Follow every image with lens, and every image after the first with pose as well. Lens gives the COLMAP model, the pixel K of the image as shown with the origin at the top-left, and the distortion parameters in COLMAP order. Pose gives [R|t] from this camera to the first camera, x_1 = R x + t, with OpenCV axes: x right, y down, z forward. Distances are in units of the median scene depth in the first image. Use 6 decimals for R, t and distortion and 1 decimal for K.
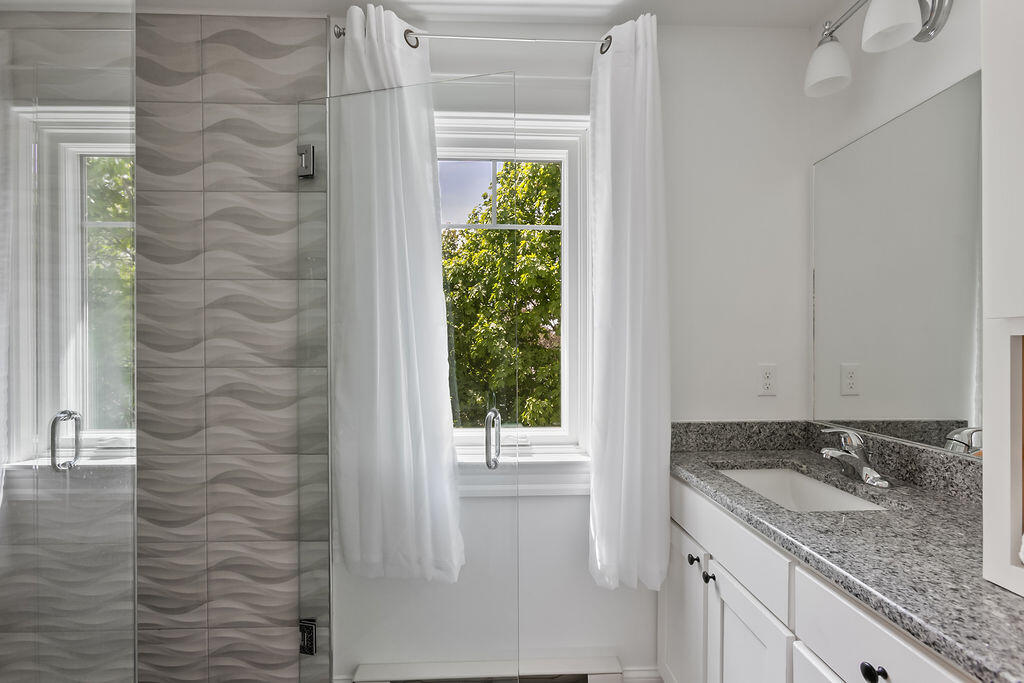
lens RADIAL K [[458.2, 0, 504.0], [0, 458.2, 348.2], [0, 0, 1]] dist [-0.004525, 0.002475]
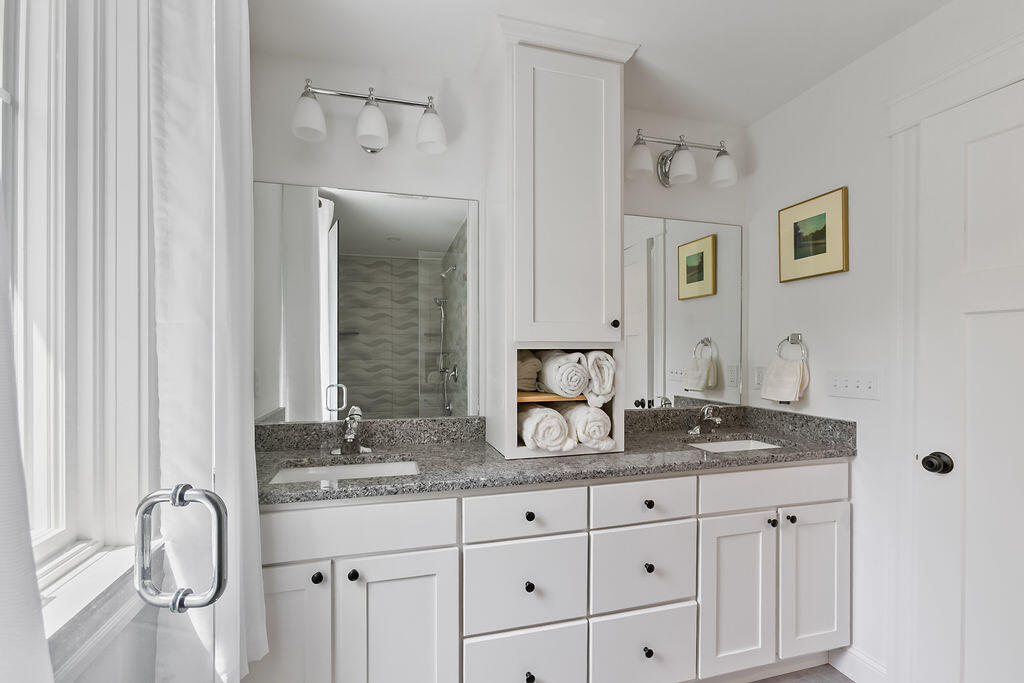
lens RADIAL K [[458.2, 0, 509.0], [0, 458.2, 348.9], [0, 0, 1]] dist [-0.004525, 0.002475]
pose [[-0.237471, 0.007671, 0.971364, -0.561730], [0.000687, 0.999970, -0.007729, -0.006702], [-0.971394, -0.001168, -0.237469, 0.770988]]
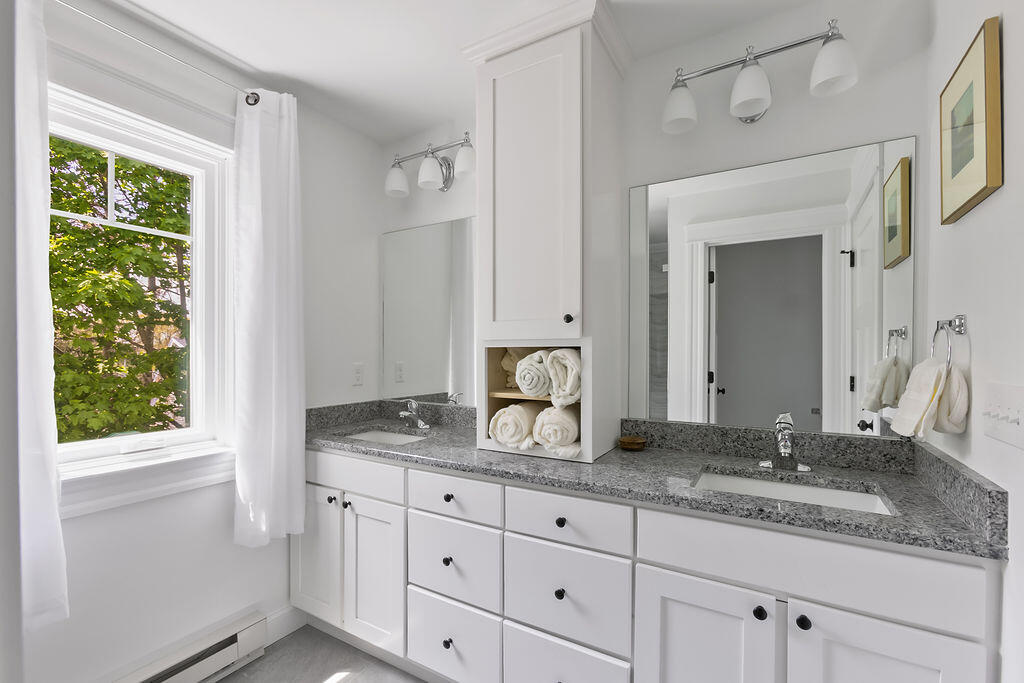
lens RADIAL K [[458.2, 0, 501.6], [0, 458.2, 350.0], [0, 0, 1]] dist [-0.004525, 0.002475]
pose [[0.555605, 0.006478, 0.831421, -0.452342], [-0.001762, 0.999977, -0.006614, -0.000081], [-0.831444, 0.002210, 0.555604, -0.229160]]
